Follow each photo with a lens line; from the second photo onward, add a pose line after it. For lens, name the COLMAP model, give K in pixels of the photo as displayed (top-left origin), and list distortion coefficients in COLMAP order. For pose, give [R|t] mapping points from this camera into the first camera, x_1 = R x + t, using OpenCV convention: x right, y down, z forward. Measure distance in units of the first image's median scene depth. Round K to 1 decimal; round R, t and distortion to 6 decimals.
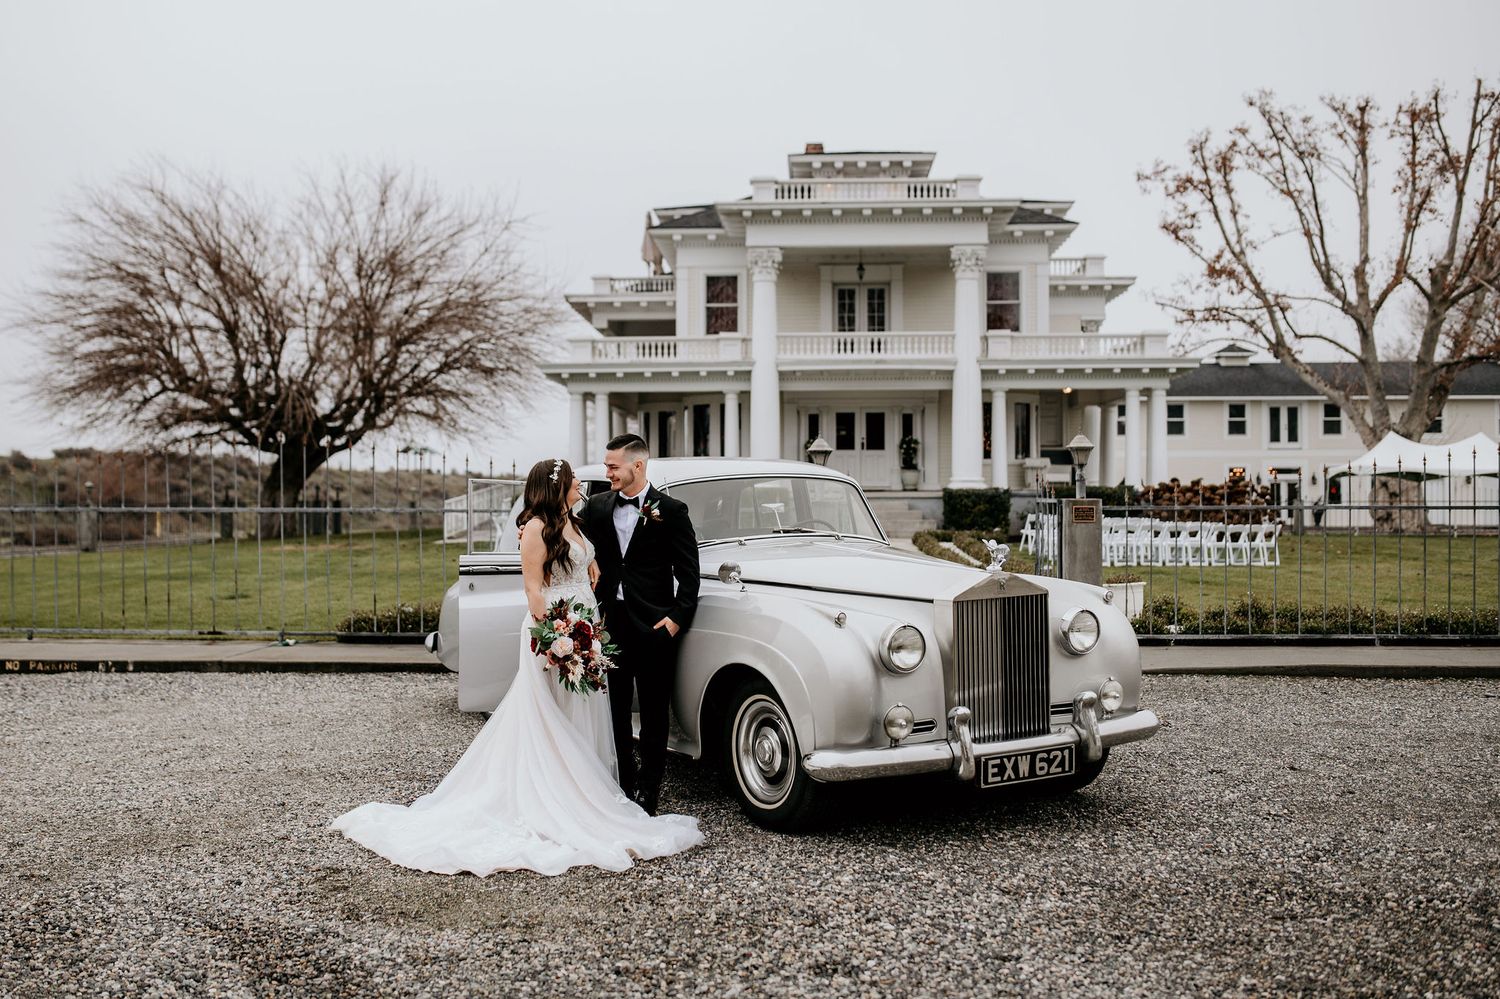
lens RADIAL K [[1634.5, 0, 702.5], [0, 1634.5, 467.8], [0, 0, 1]] dist [-0.024941, -0.012266]
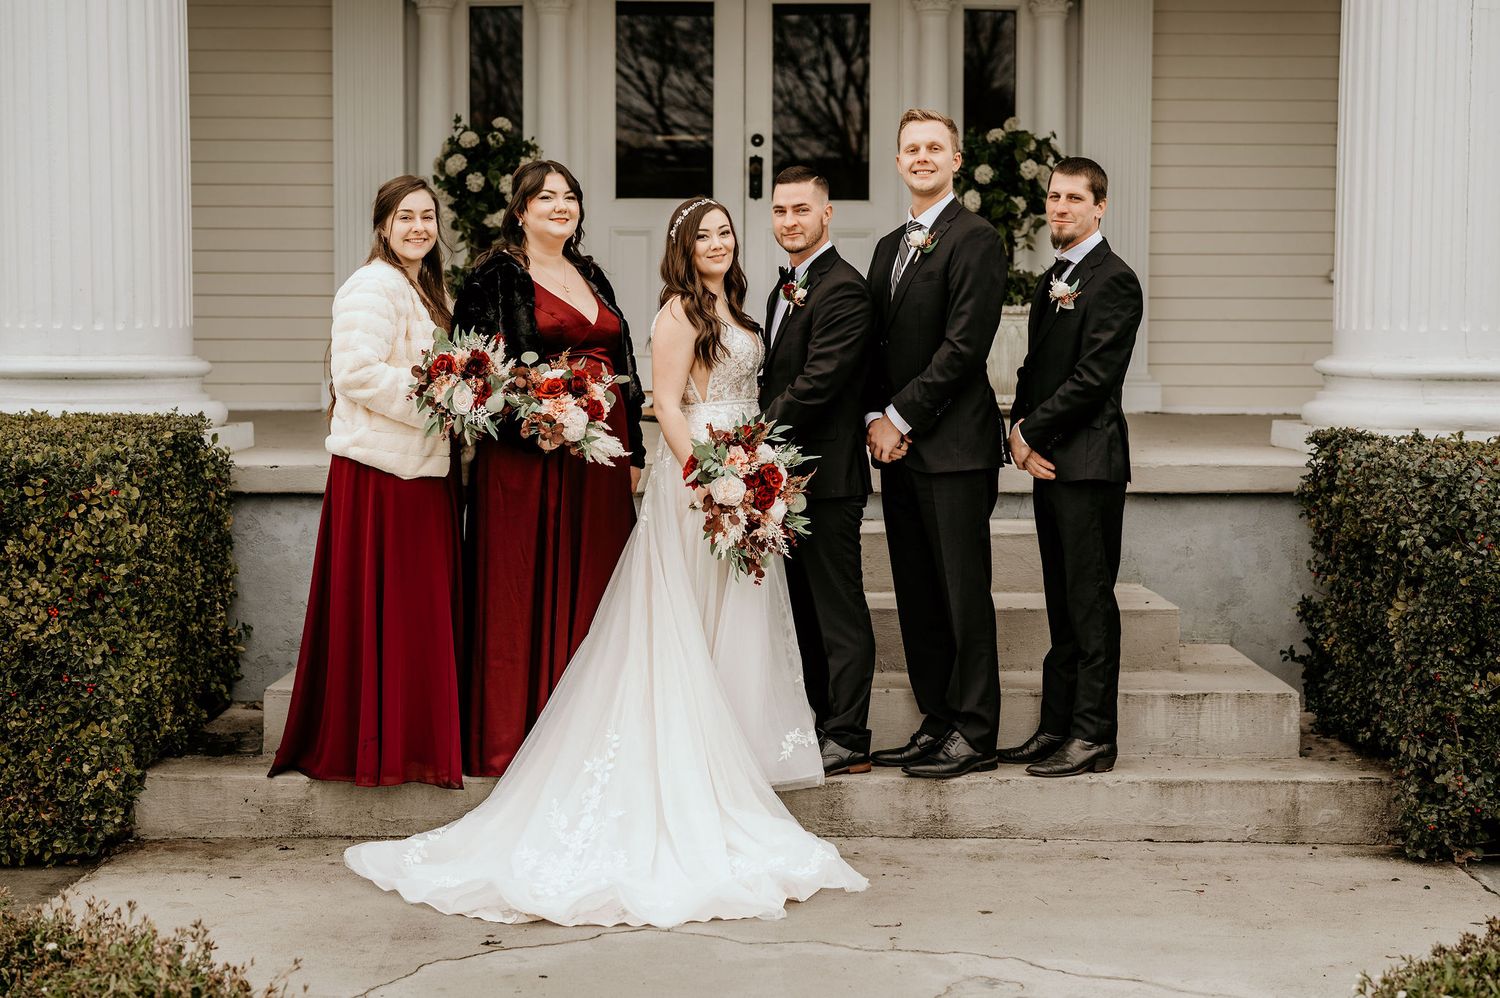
lens RADIAL K [[2237.7, 0, 800.9], [0, 2237.7, 463.2], [0, 0, 1]] dist [-0.029431, 0.099339]
pose [[0.993653, -0.002662, 0.112460, 0.073882], [-0.004850, 0.997776, 0.066474, 0.002396], [-0.112387, -0.066598, 0.991430, 0.737975]]
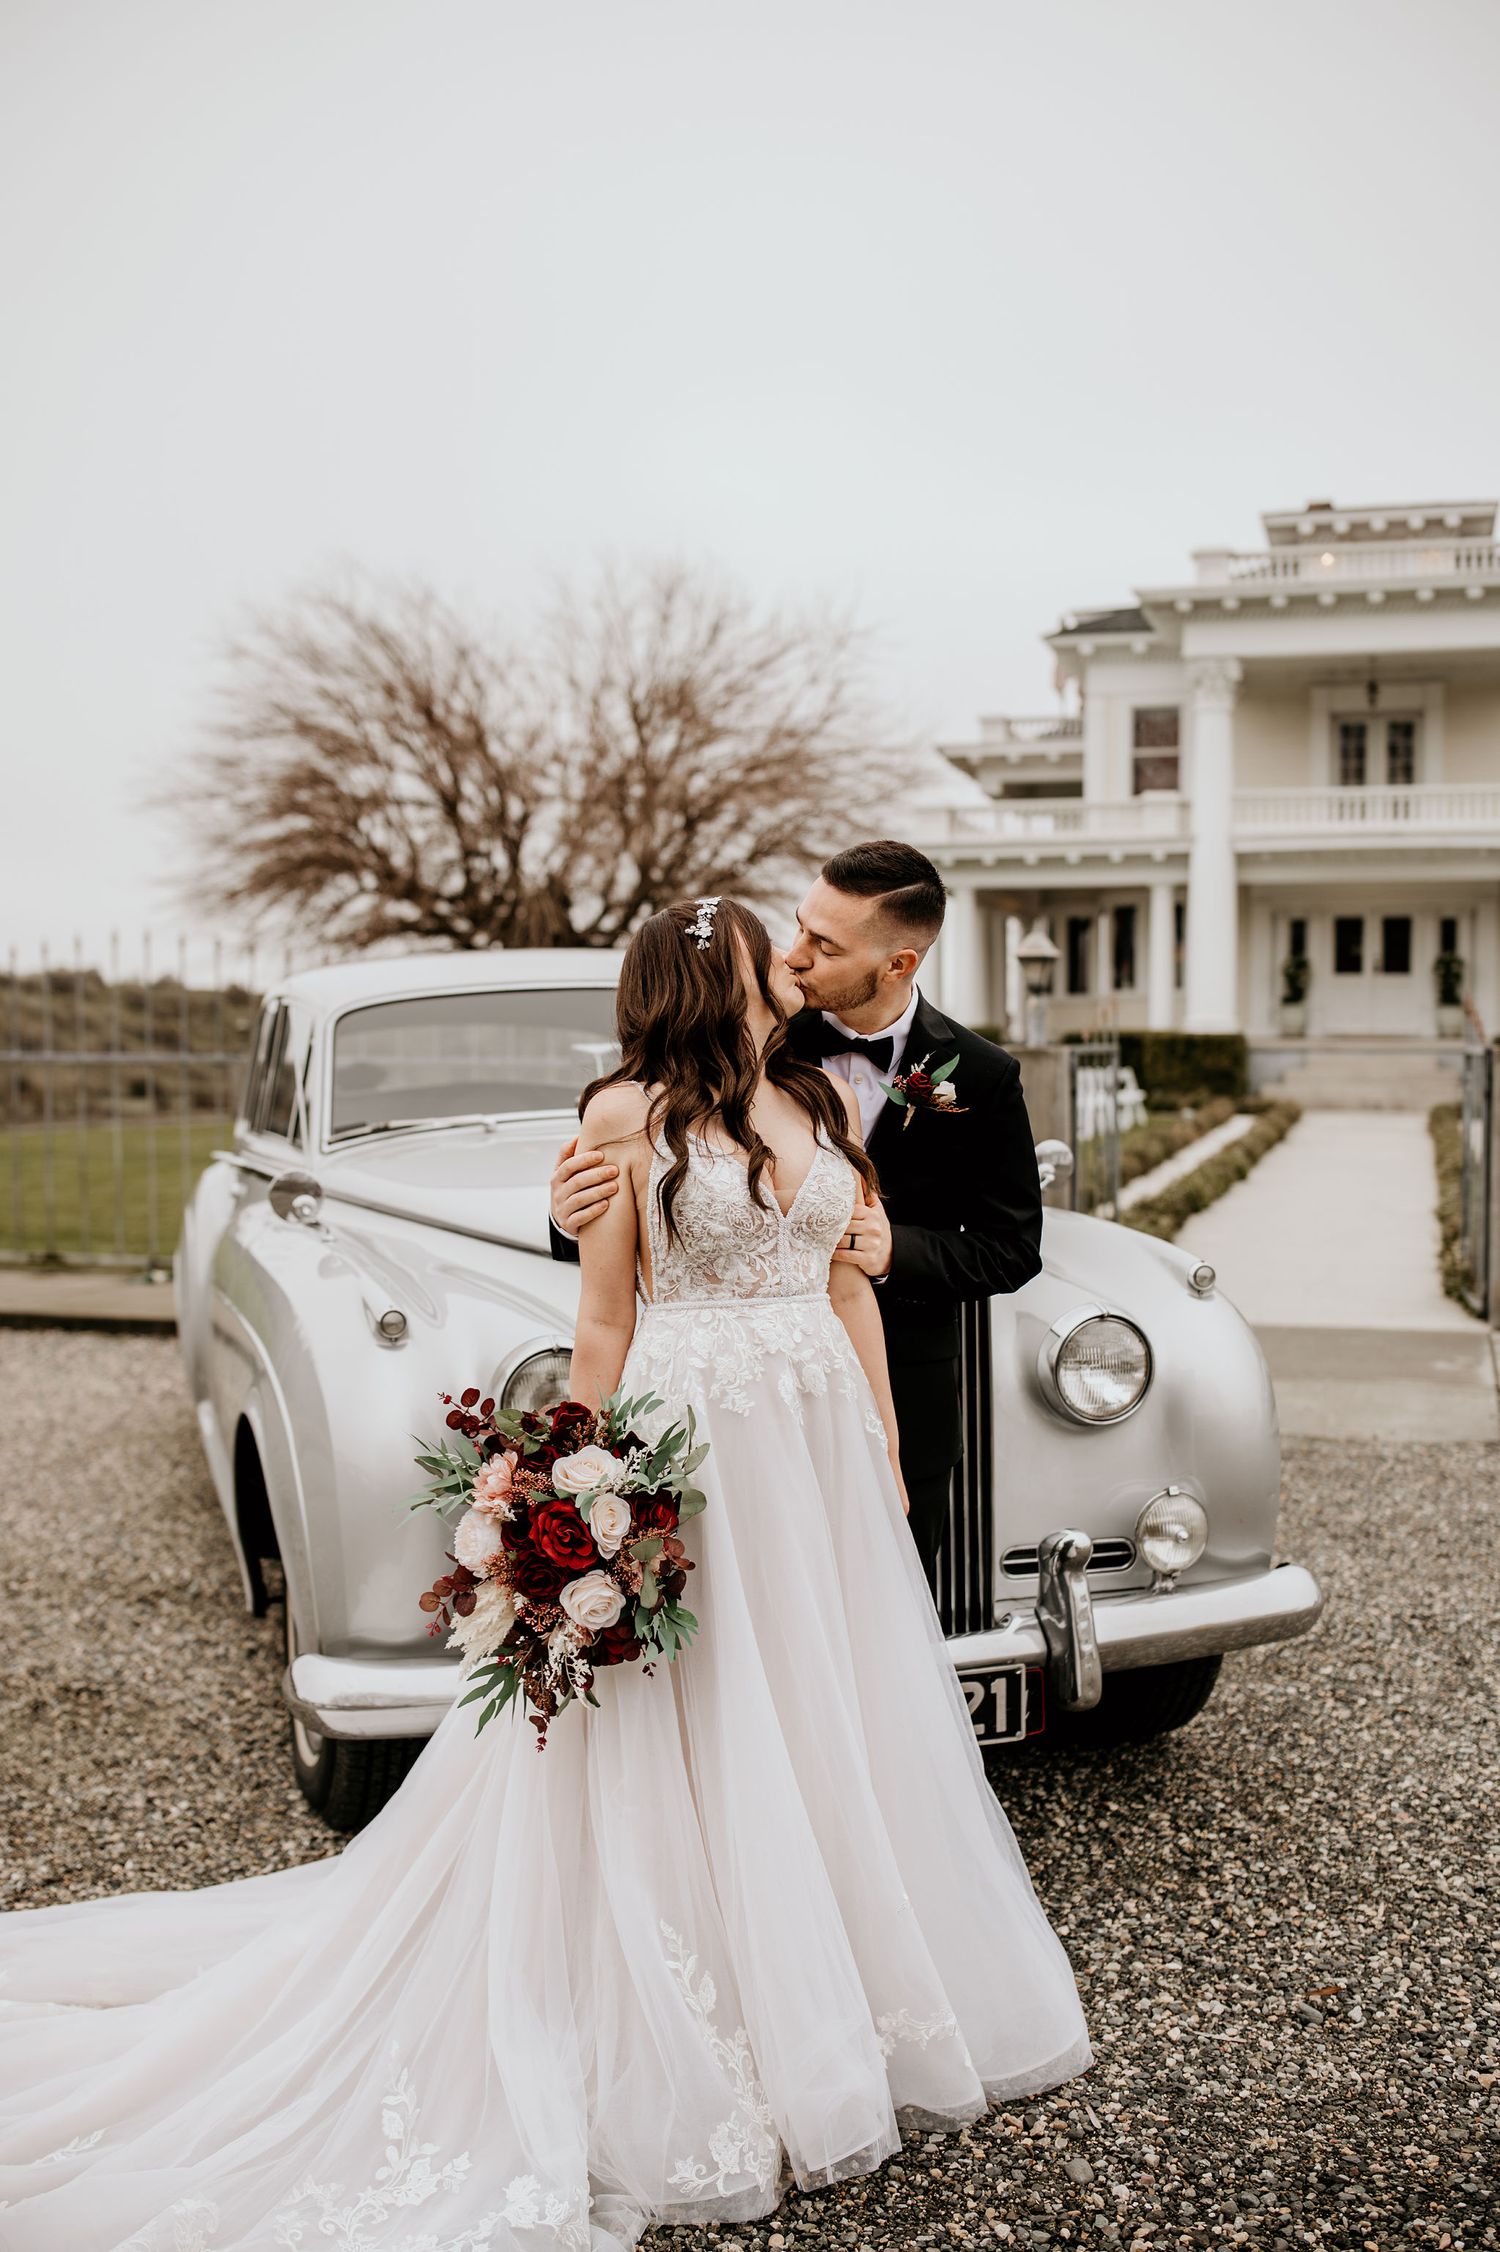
lens RADIAL K [[2256.0, 0, 750.0], [0, 2256.0, 1126.0], [0, 0, 1]] dist [-0.028390, -0.018611]
pose [[0.976691, 0.013497, -0.214227, 0.048187], [-0.002332, 0.998629, 0.052286, 0.002511], [0.214639, -0.050567, 0.975384, 0.082374]]
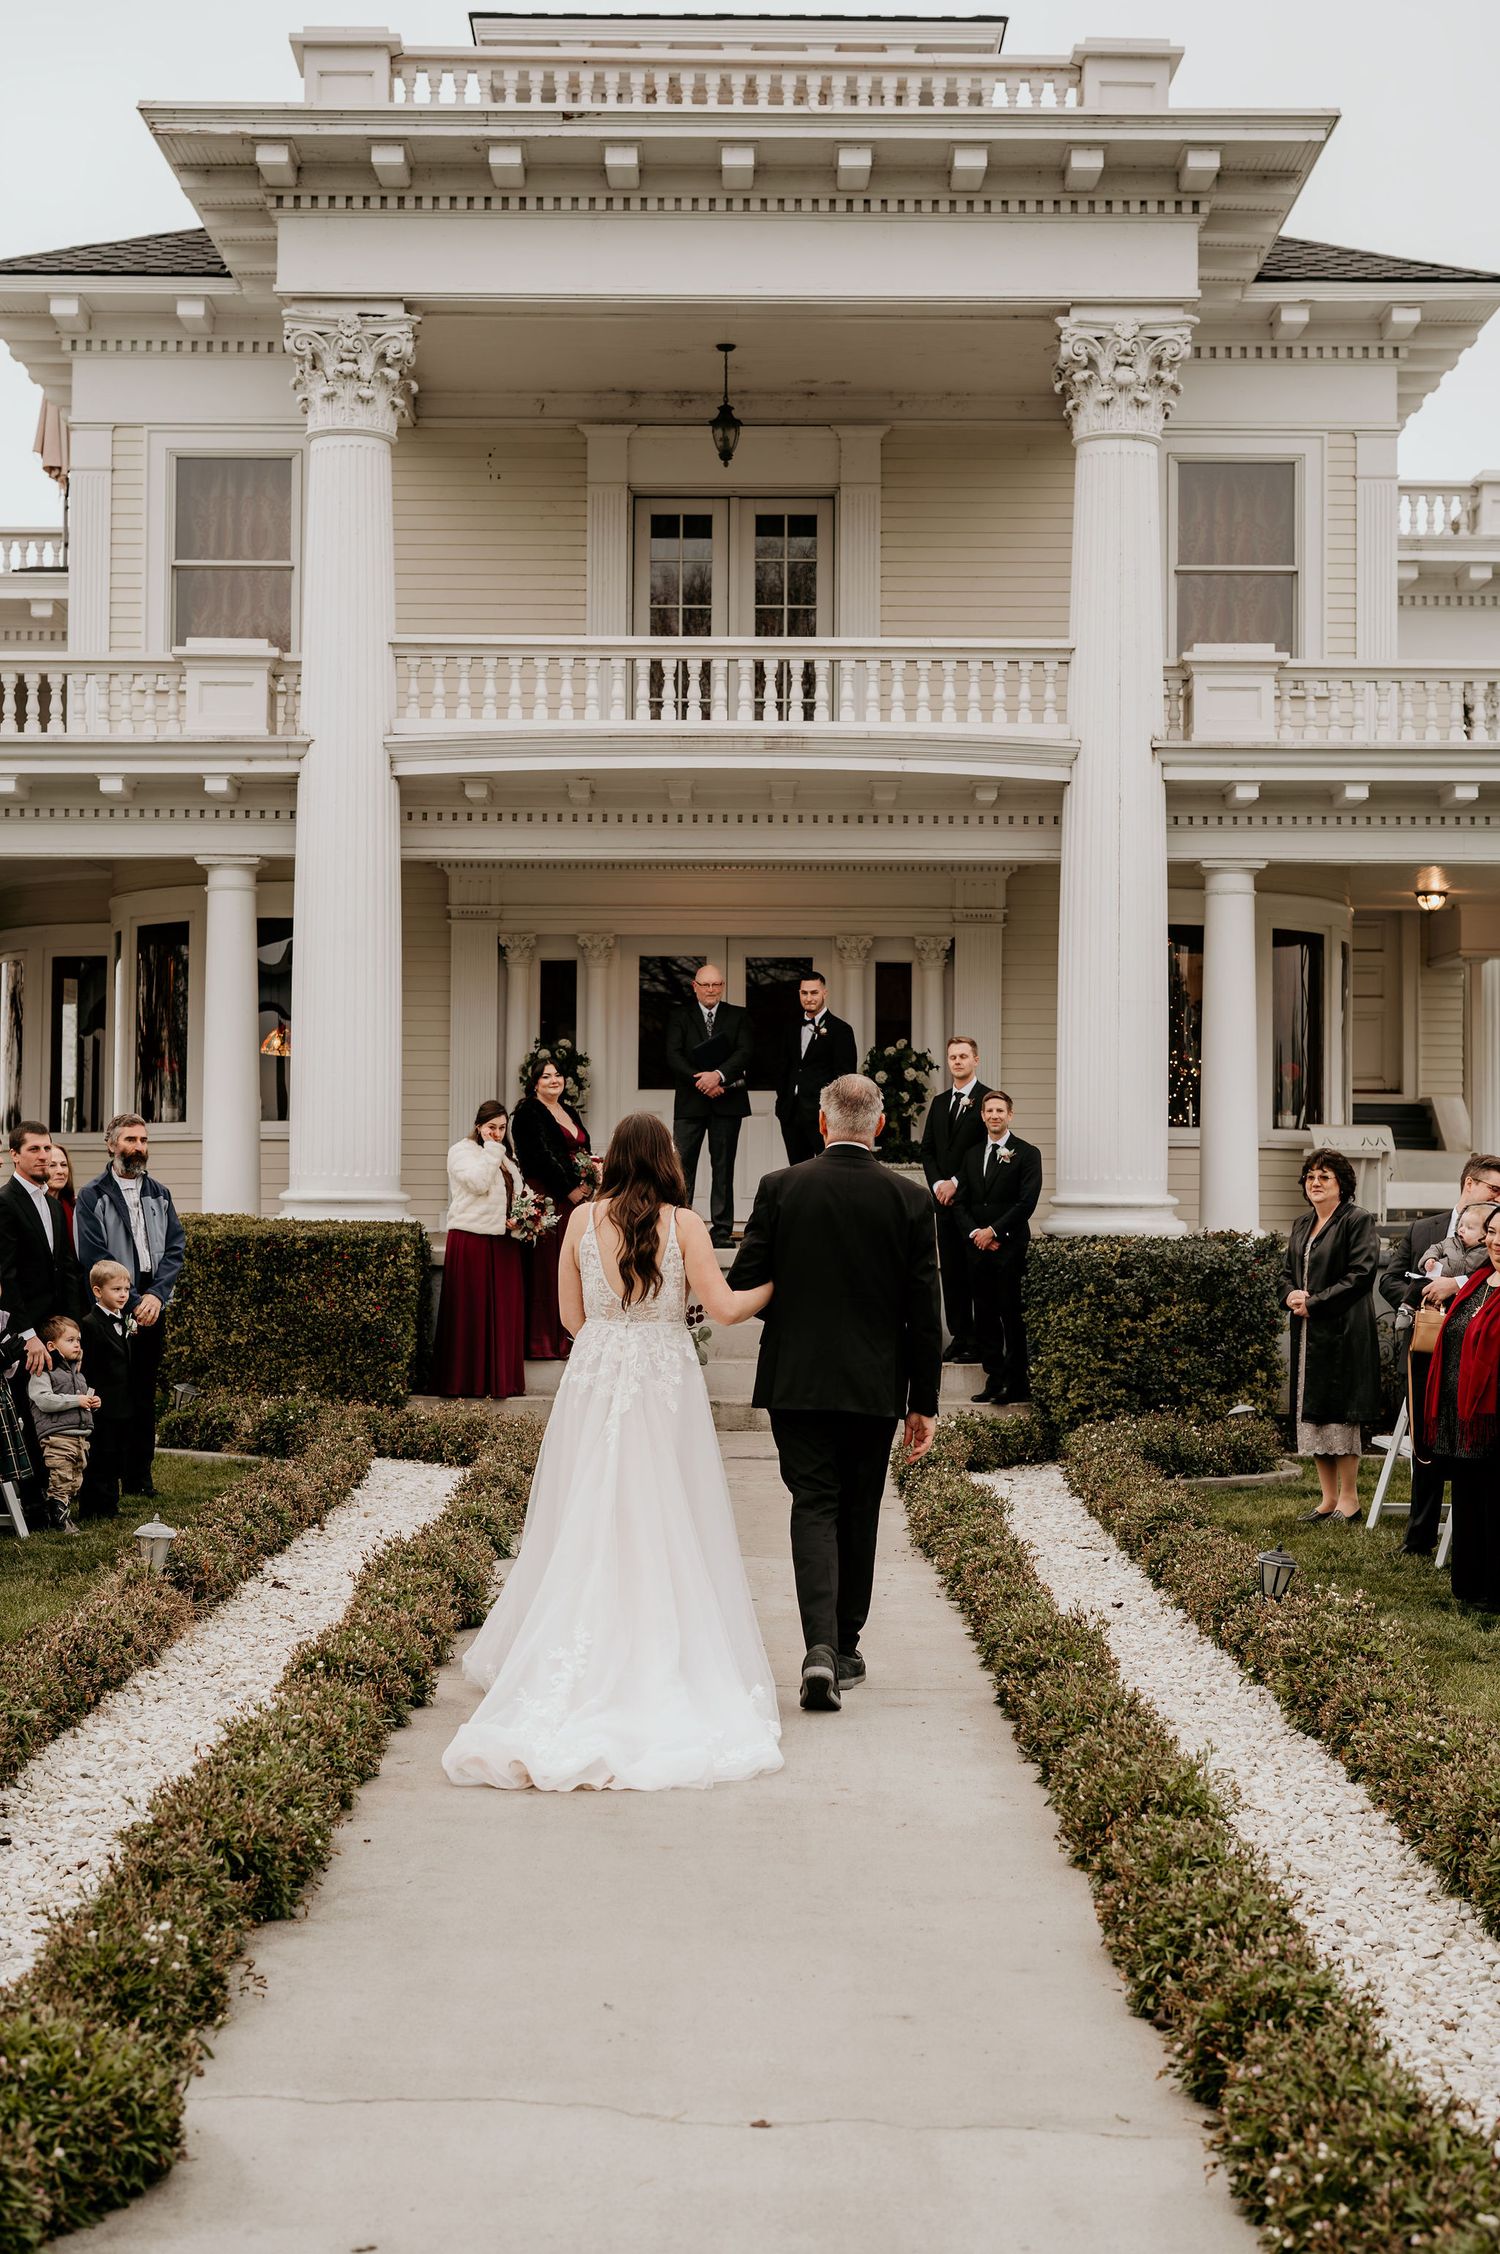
lens RADIAL K [[3362.5, 0, 750.0], [0, 3362.5, 1127.0], [0, 0, 1]] dist [-0.029431, 0.099339]
pose [[0.997375, 0.009173, 0.071822, 0.059719], [-0.008302, 0.999889, -0.012405, 0.002374], [-0.071928, 0.011776, 0.997340, 0.427847]]
